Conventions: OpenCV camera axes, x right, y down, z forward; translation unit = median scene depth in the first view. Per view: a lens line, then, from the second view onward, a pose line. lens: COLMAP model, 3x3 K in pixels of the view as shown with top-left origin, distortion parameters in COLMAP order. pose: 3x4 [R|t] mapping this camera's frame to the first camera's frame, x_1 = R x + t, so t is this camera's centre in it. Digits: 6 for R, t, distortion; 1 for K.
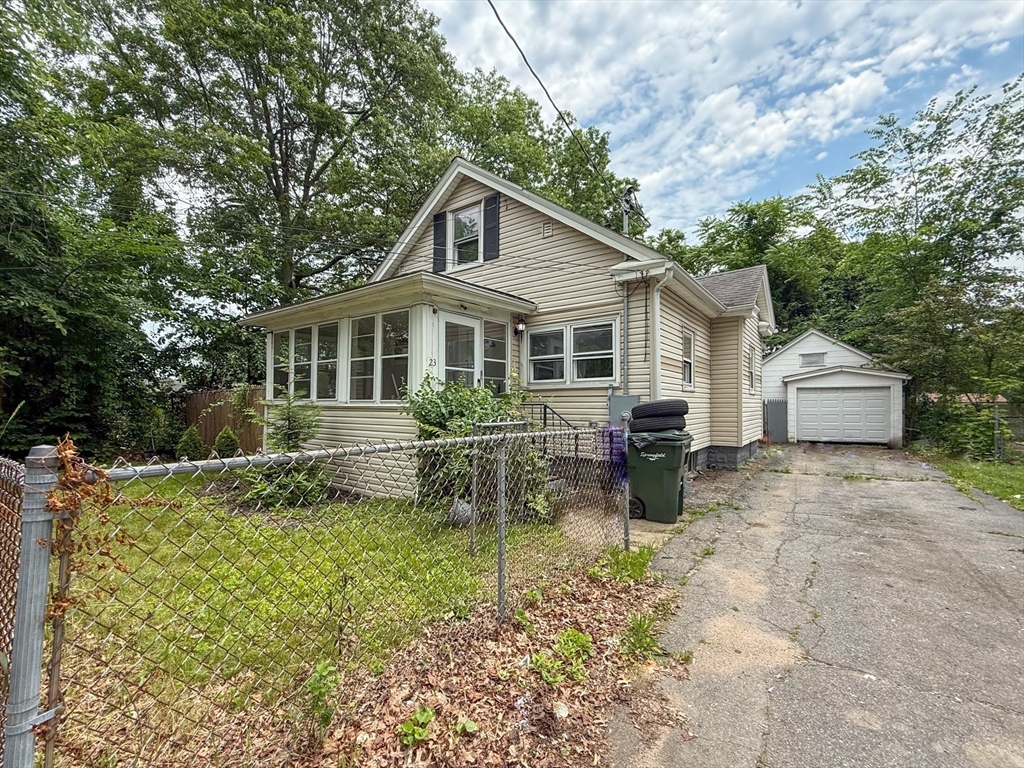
lens RADIAL K [[443.8, 0, 512.9], [0, 443.8, 397.9], [0, 0, 1]] dist [-0.000545, -0.000146]
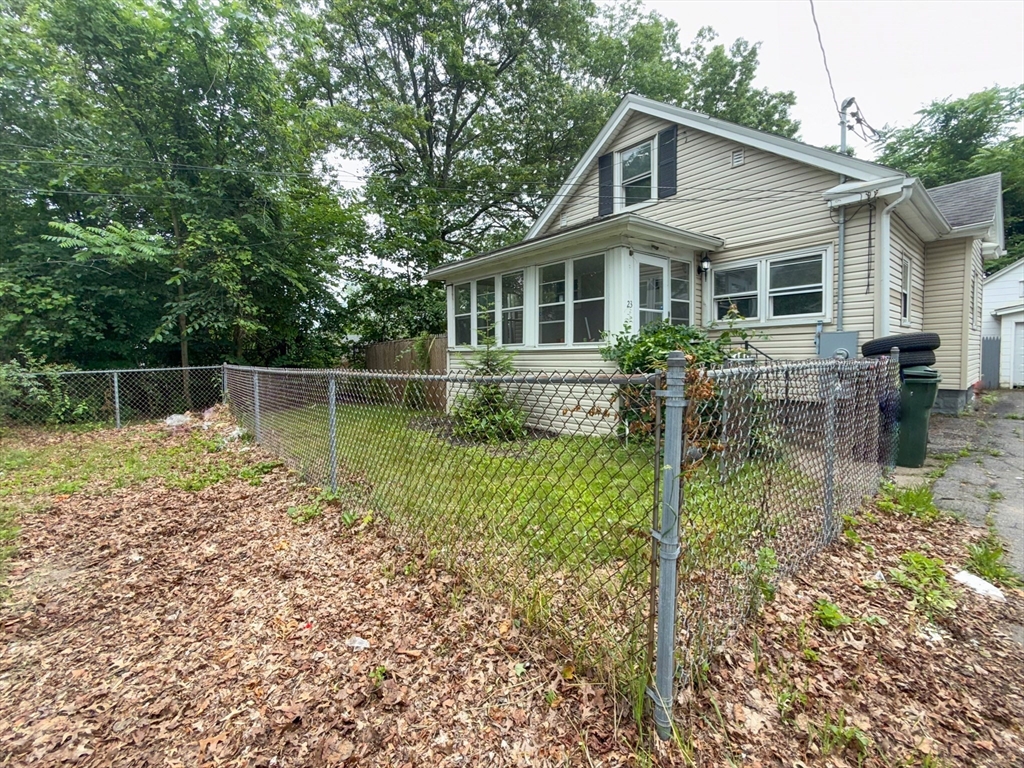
lens RADIAL K [[446.1, 0, 511.6], [0, 446.1, 375.0], [0, 0, 1]] dist [-0.002132, 0.000520]
pose [[0.973164, -0.006262, -0.230029, -0.168965], [0.020557, 0.997999, 0.059800, 0.012773], [0.229194, -0.062924, 0.971345, -0.053930]]
